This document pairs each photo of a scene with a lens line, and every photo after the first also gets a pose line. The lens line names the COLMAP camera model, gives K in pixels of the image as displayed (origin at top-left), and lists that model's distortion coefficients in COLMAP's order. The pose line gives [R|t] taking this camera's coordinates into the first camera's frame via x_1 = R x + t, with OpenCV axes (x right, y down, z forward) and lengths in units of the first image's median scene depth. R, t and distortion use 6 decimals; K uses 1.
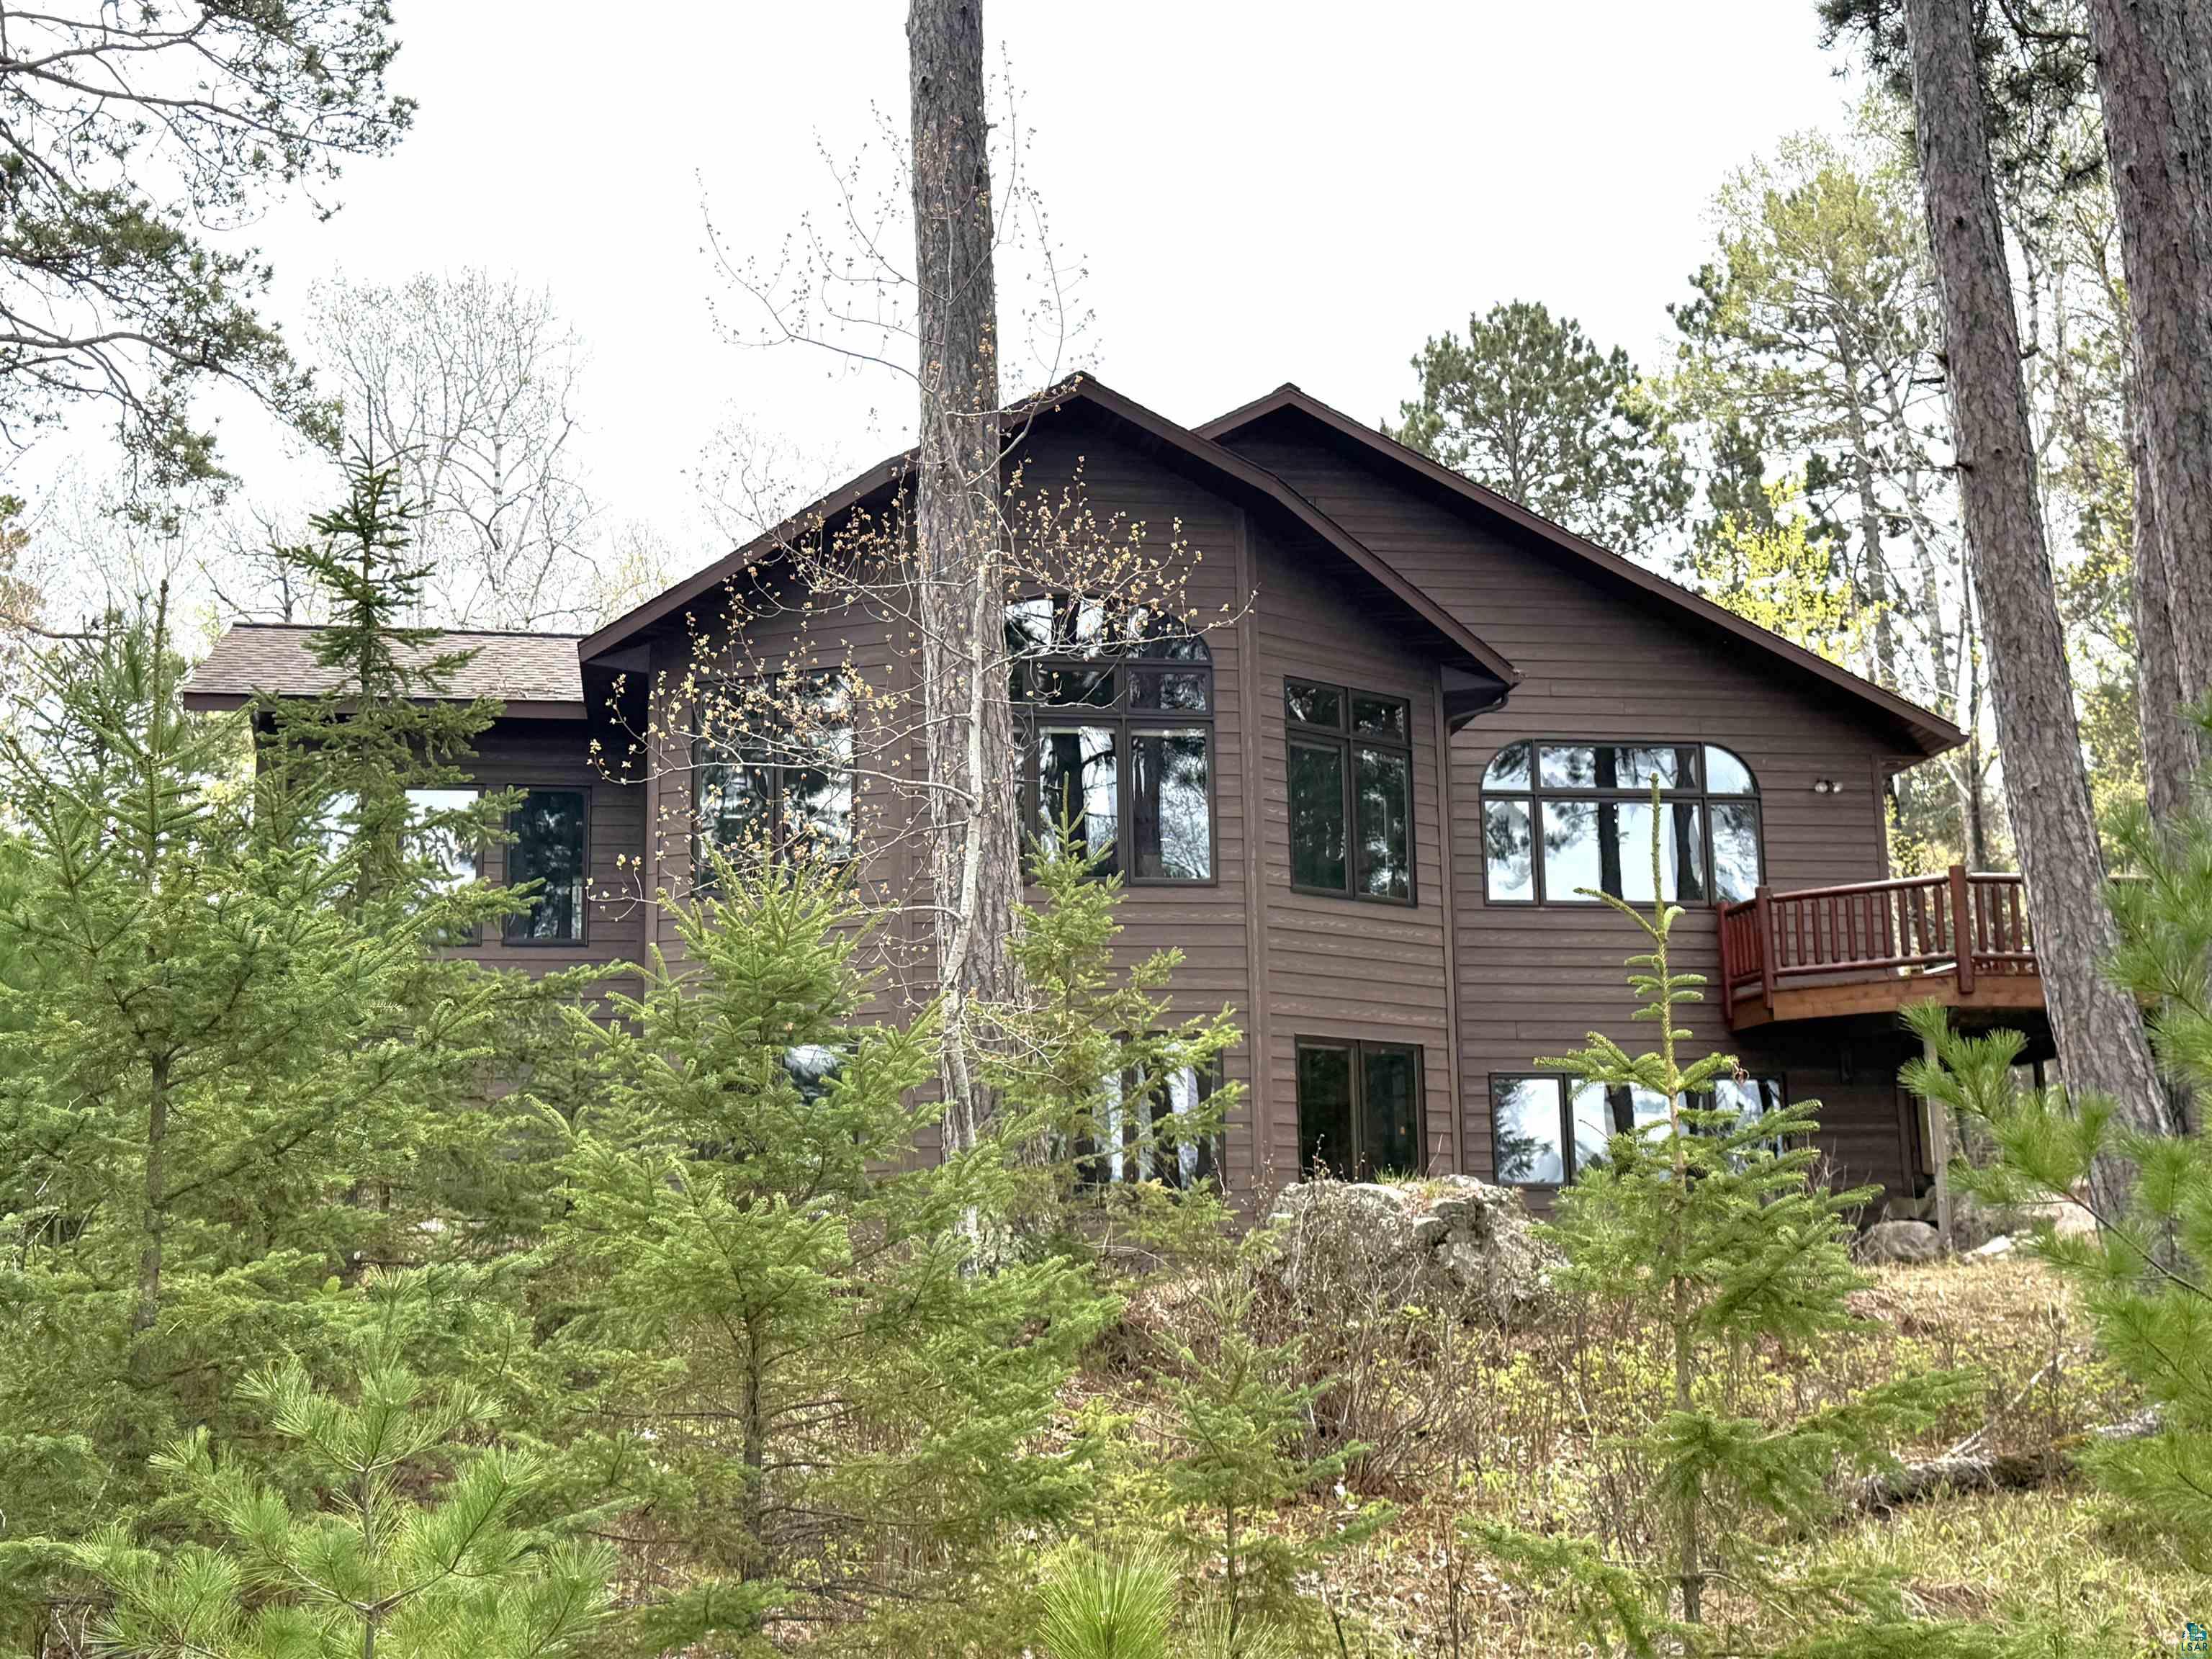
lens RADIAL K [[2690.1, 0, 1106.0], [0, 2690.1, 829.5], [0, 0, 1]] dist [0.278564, 0.003492]
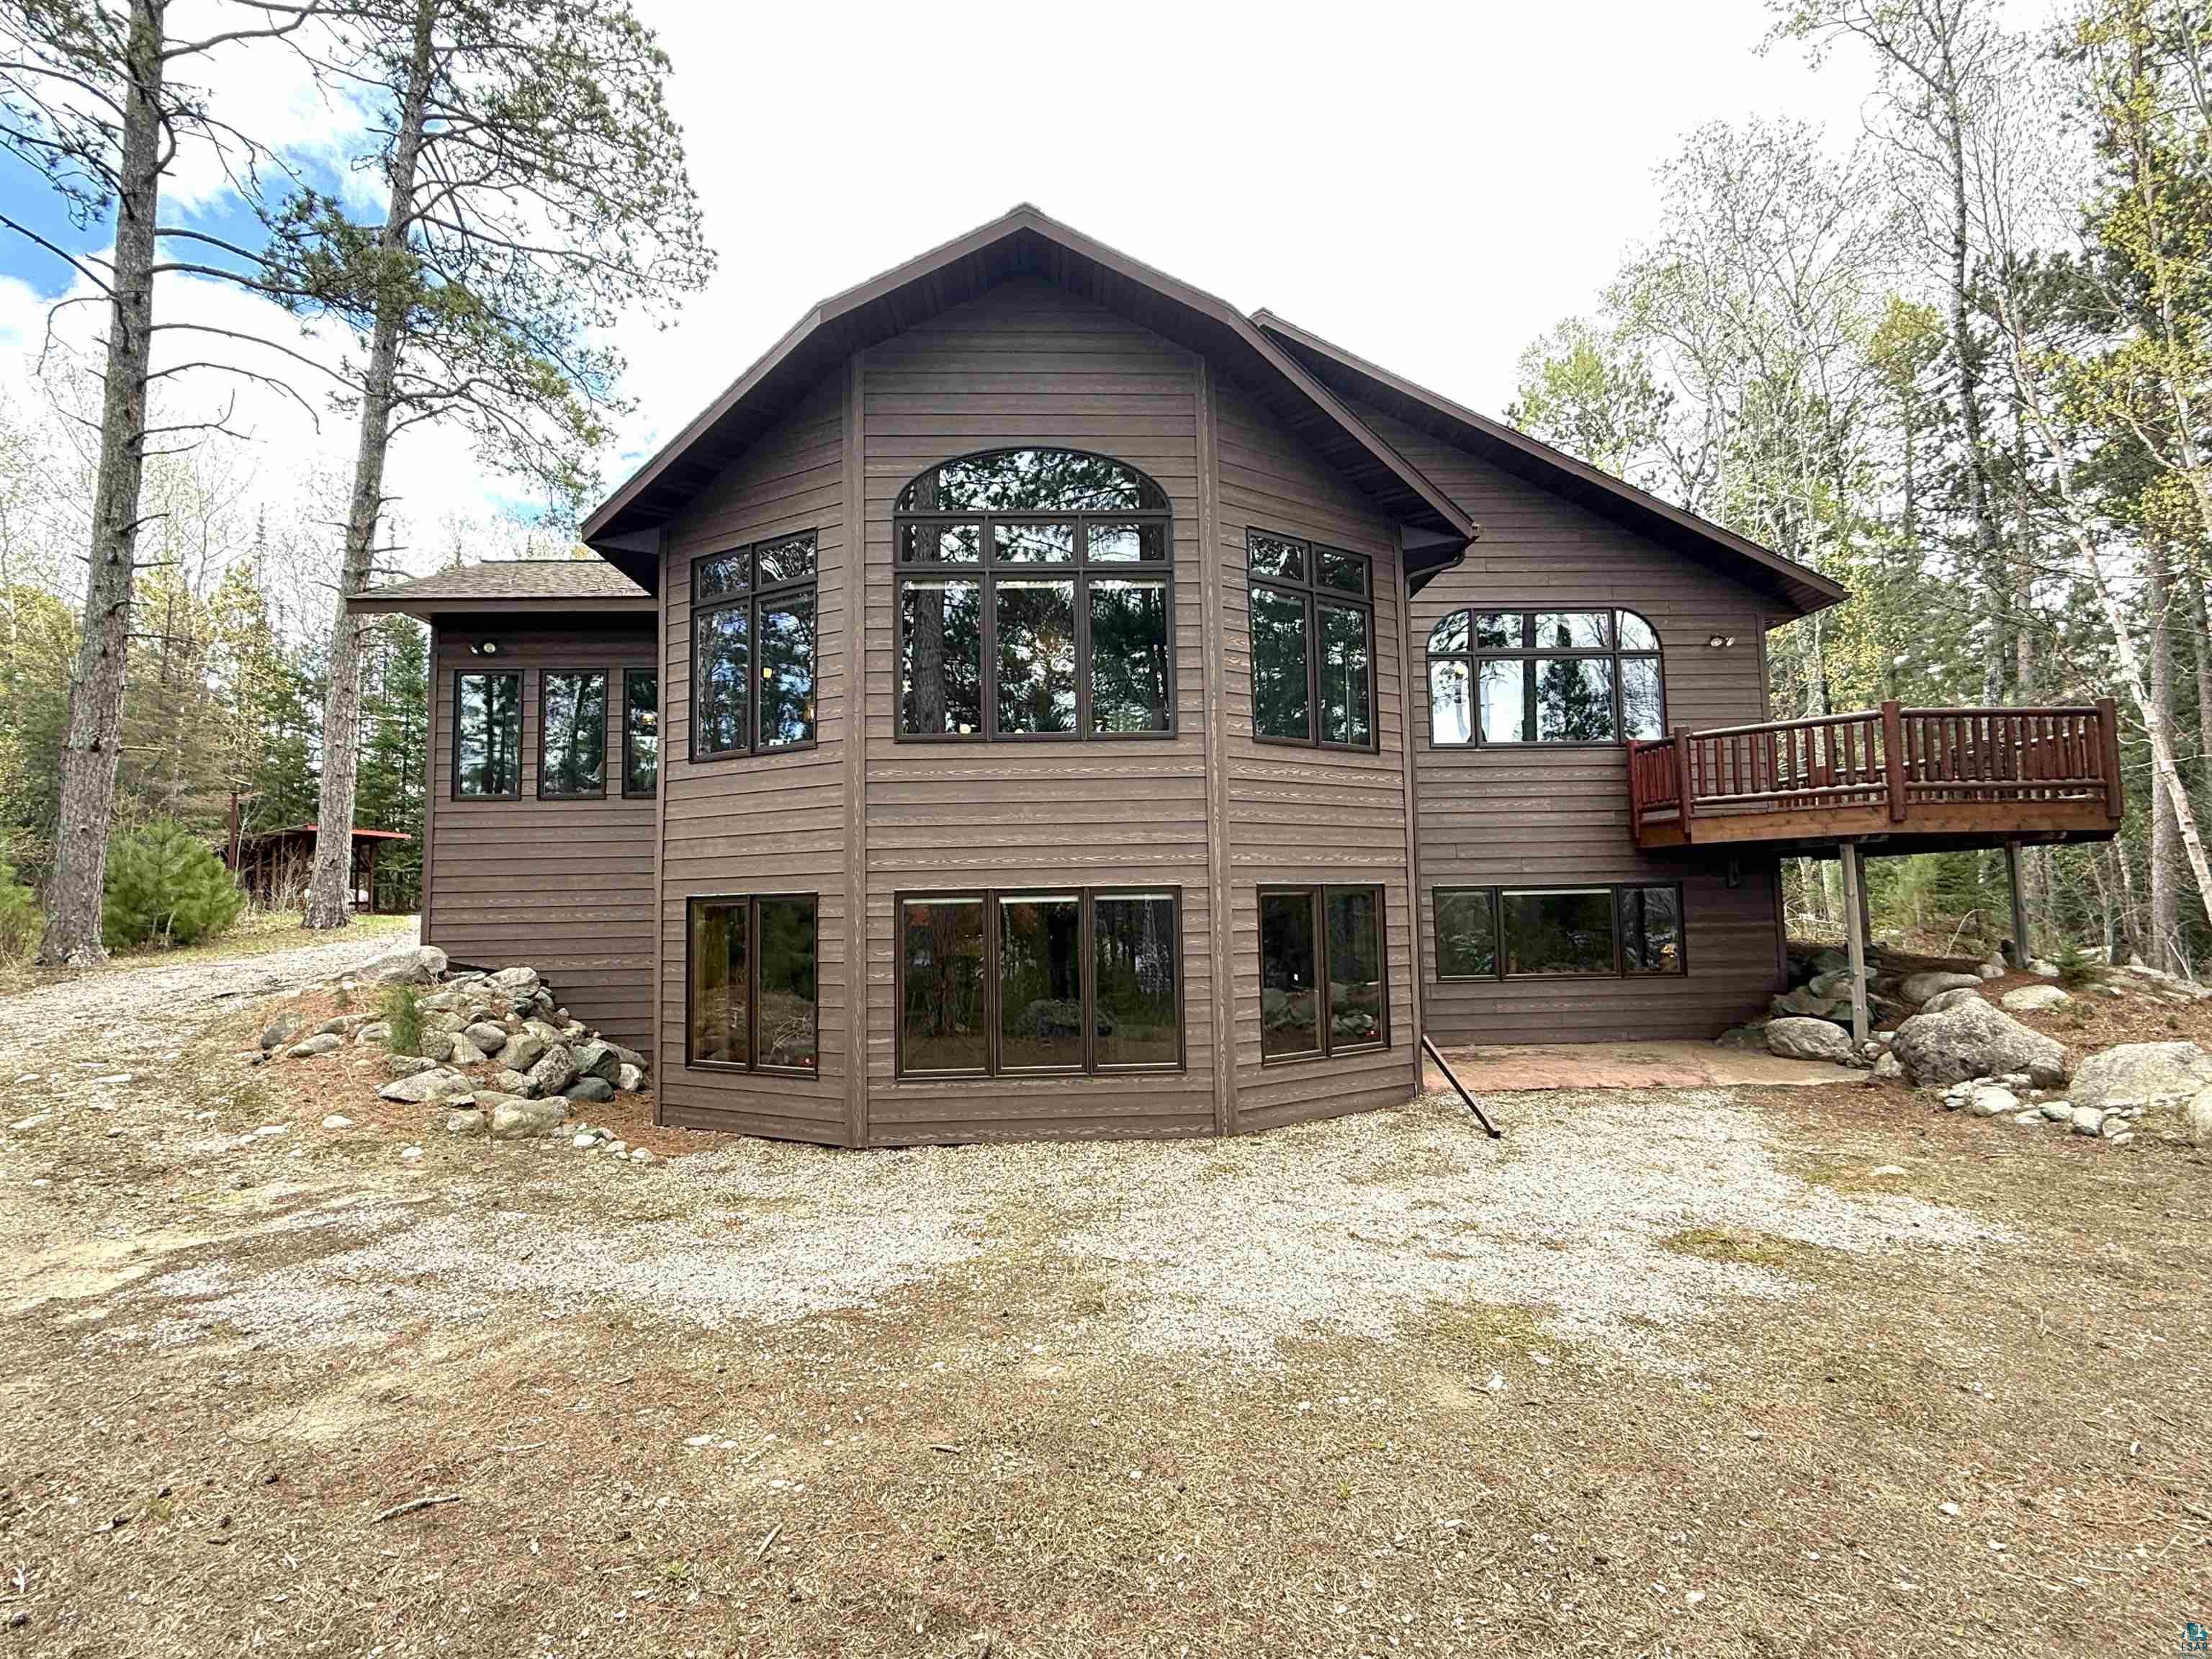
lens RADIAL K [[953.6, 0, 1106.0], [0, 953.6, 829.5], [0, 0, 1]] dist [0.002912, 0.000171]
pose [[0.990515, -0.008971, -0.137111, 0.058333], [0.025018, 0.992961, 0.115766, 0.012005], [0.135107, -0.118098, 0.983768, 0.596041]]
